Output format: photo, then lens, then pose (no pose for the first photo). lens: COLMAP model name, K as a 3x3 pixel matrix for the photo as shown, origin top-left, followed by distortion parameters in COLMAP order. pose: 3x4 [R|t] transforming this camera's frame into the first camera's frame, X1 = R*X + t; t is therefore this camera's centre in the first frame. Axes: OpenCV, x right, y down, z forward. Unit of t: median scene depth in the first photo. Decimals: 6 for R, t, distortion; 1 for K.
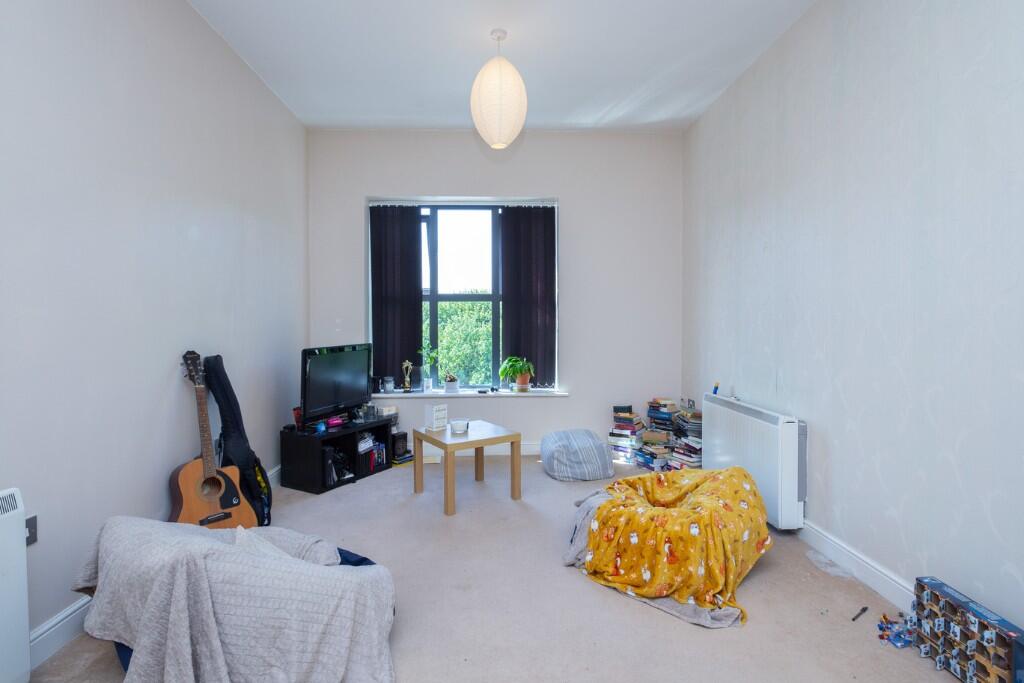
lens RADIAL K [[507.8, 0, 513.1], [0, 507.8, 326.1], [0, 0, 1]] dist [-0.030580, -0.002873]
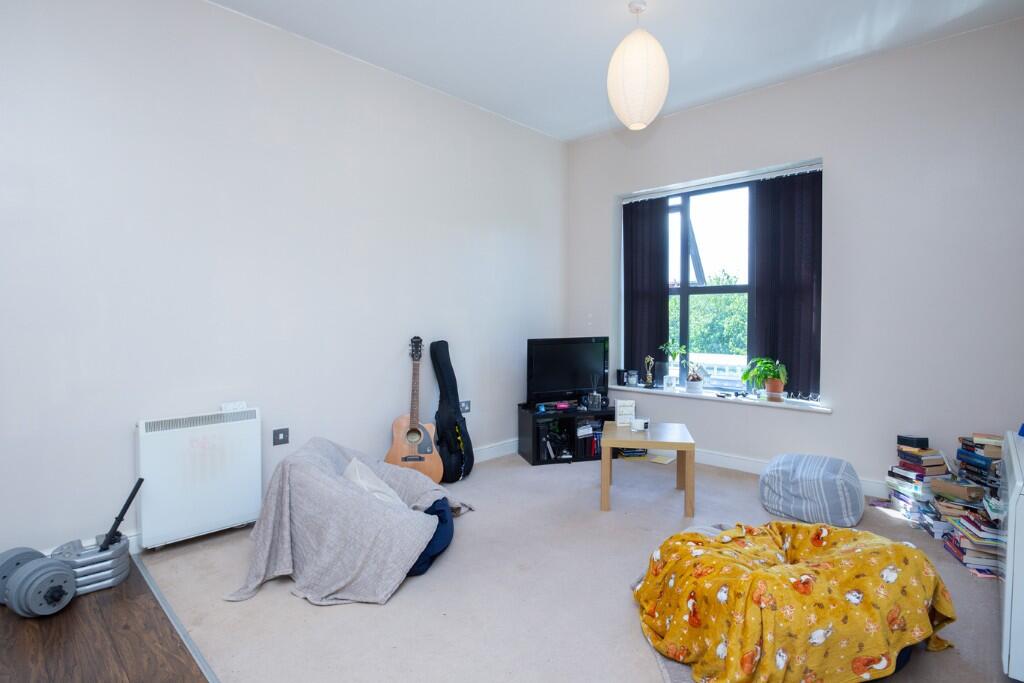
lens RADIAL K [[507.8, 0, 513.1], [0, 507.8, 326.1], [0, 0, 1]] dist [-0.030580, -0.002873]
pose [[0.698033, 0.015087, -0.715907, 0.322792], [-0.008972, 0.999884, 0.012323, 0.000834], [0.716009, -0.002179, 0.698087, 0.126791]]
